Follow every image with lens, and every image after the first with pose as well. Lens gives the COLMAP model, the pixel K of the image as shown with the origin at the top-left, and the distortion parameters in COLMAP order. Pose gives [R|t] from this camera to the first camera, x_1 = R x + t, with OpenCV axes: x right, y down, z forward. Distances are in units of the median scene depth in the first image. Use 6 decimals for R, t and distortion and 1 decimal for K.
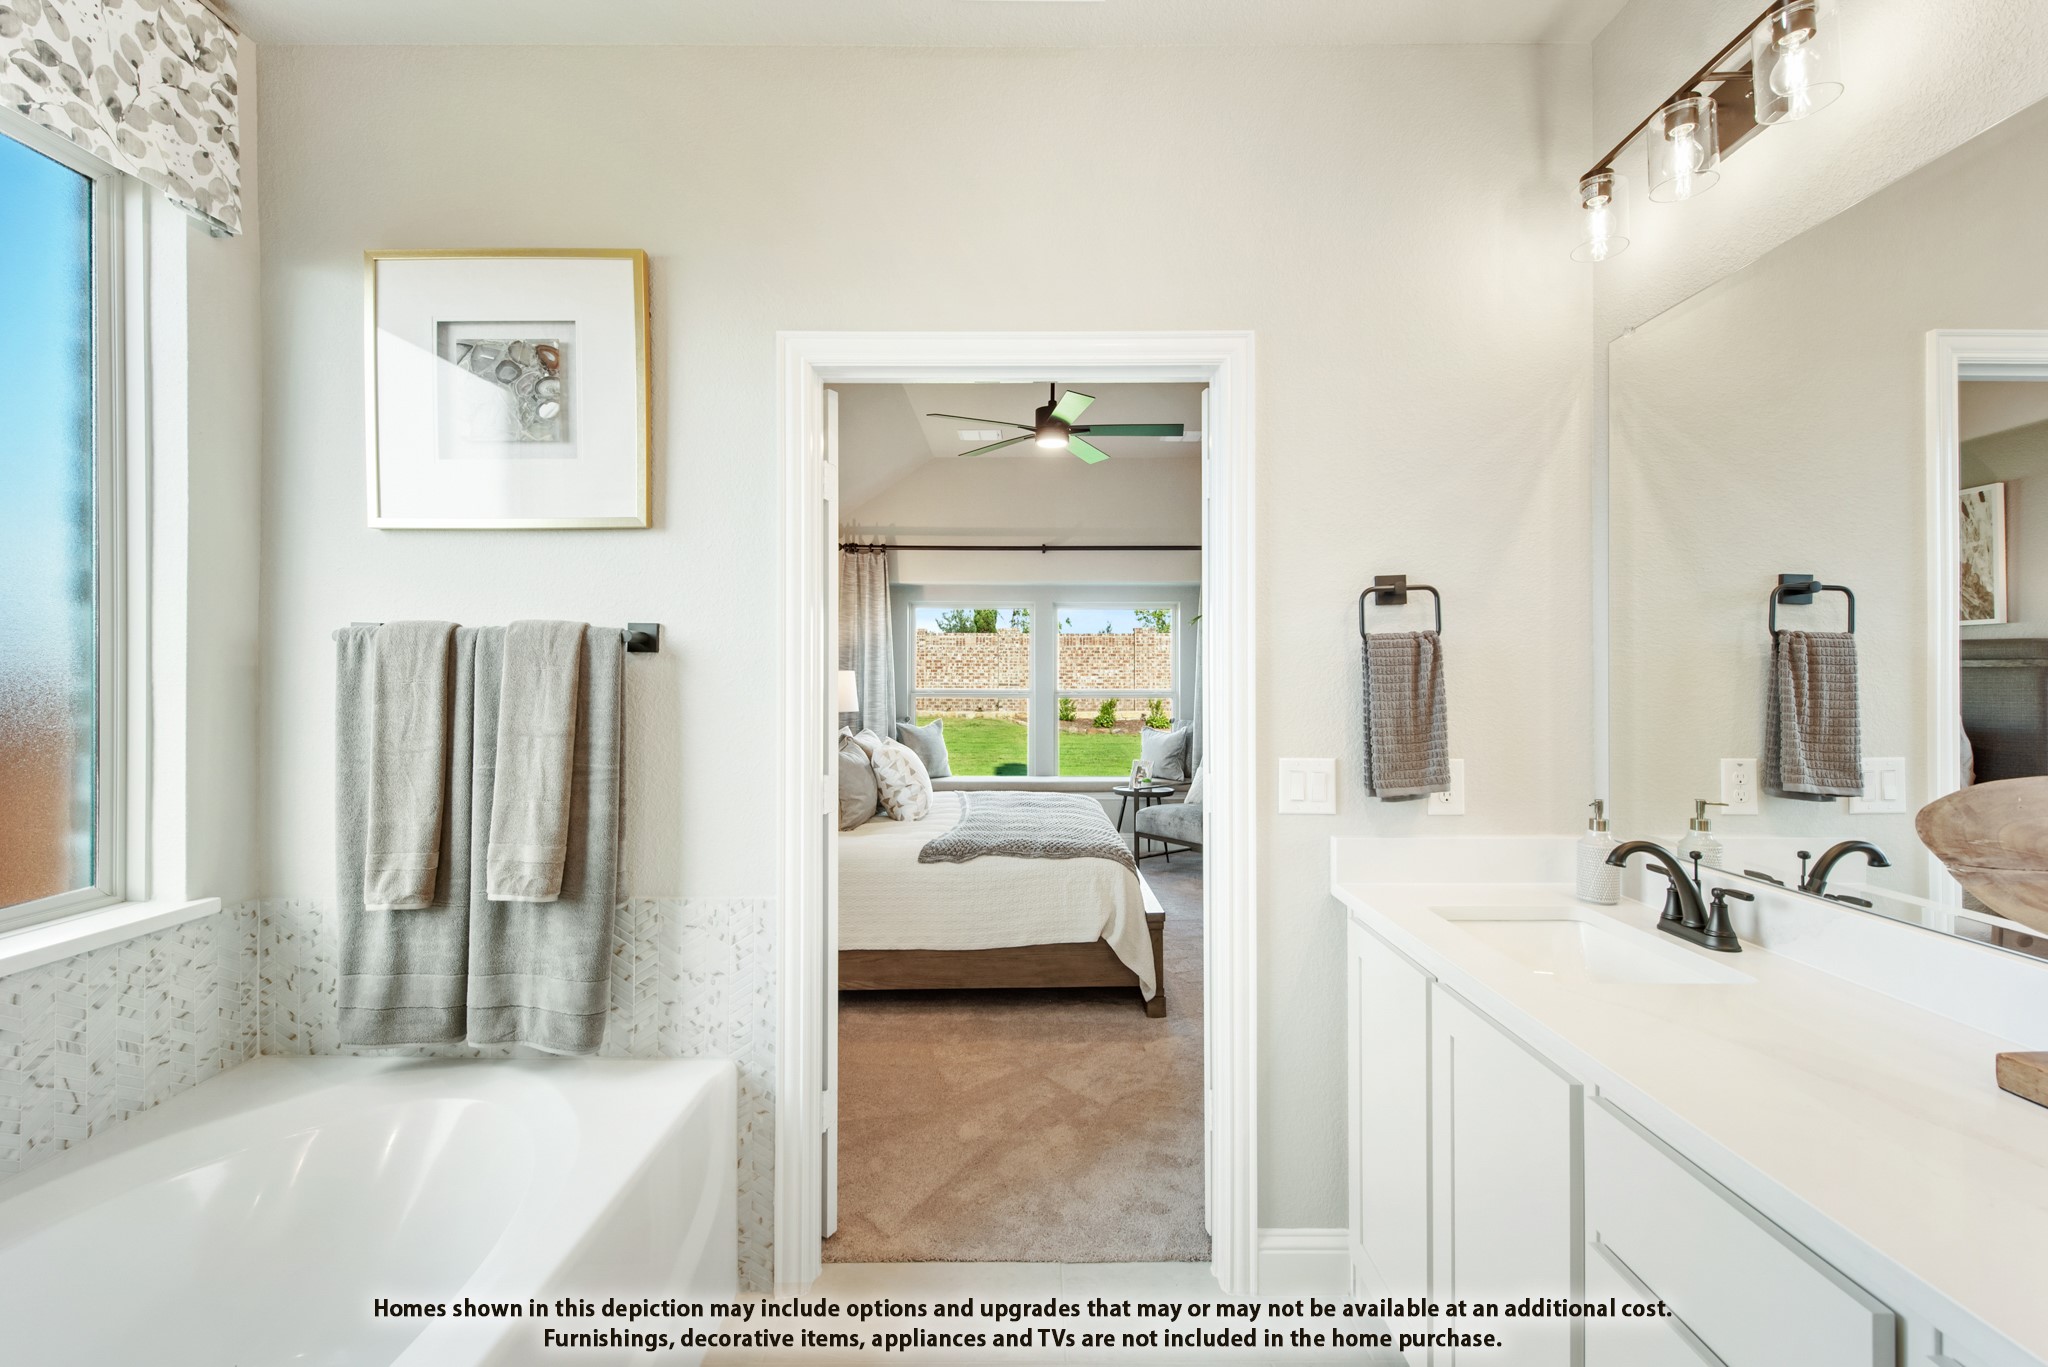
lens RADIAL K [[931.1, 0, 1024.0], [0, 931.1, 683.5], [0, 0, 1]] dist [0.001583, 0.000021]
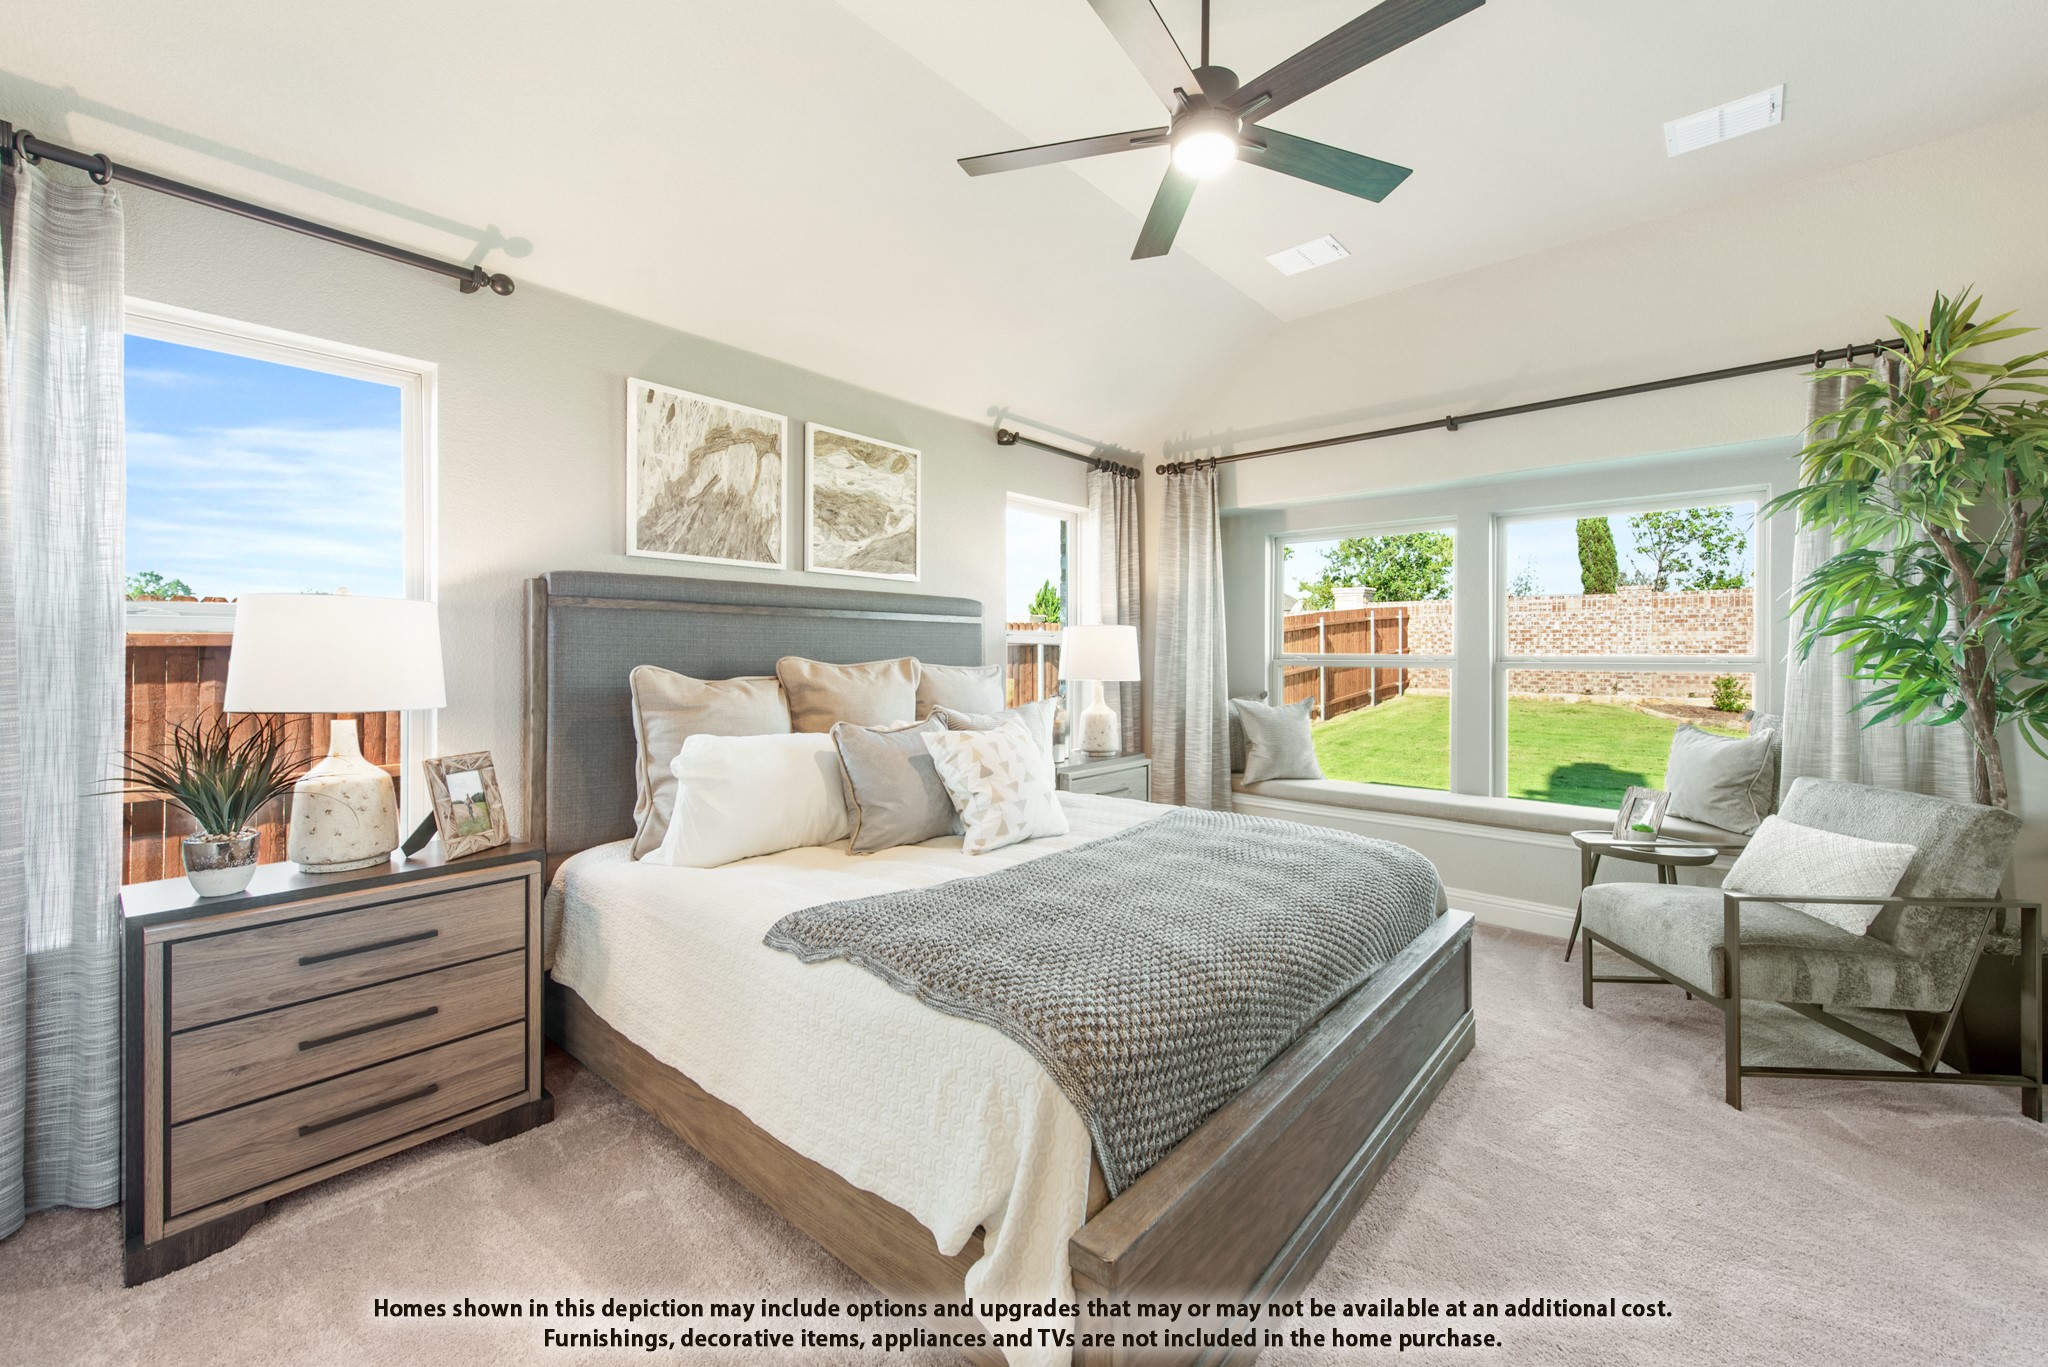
lens RADIAL K [[815.5, 0, 1033.3], [0, 815.5, 674.7], [0, 0, 1]] dist [0.015391, -0.005636]
pose [[0.737288, 0.017617, -0.675349, 0.183841], [-0.008575, 0.999823, 0.016719, 0.013478], [0.675524, -0.006536, 0.737309, 0.418311]]
